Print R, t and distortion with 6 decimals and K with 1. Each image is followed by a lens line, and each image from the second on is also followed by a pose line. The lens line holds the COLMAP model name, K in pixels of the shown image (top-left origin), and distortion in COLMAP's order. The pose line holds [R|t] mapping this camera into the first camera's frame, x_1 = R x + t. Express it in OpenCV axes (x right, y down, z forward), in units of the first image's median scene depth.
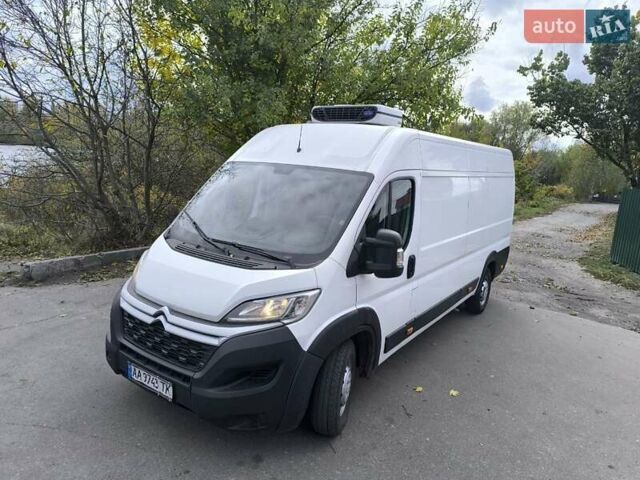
lens RADIAL K [[444.3, 0, 320.0], [0, 444.3, 240.0], [0, 0, 1]] dist [0.022835, -0.021553]
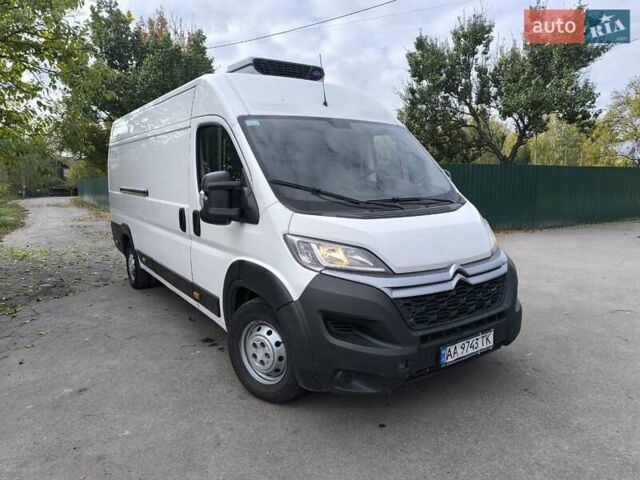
lens RADIAL K [[444.3, 0, 320.0], [0, 444.3, 240.0], [0, 0, 1]] dist [0.022835, -0.021553]
pose [[0.355845, -0.207497, 0.911219, -1.128003], [0.196784, 0.969815, 0.143993, -0.073031], [-0.913592, 0.128075, 0.385936, 0.804657]]
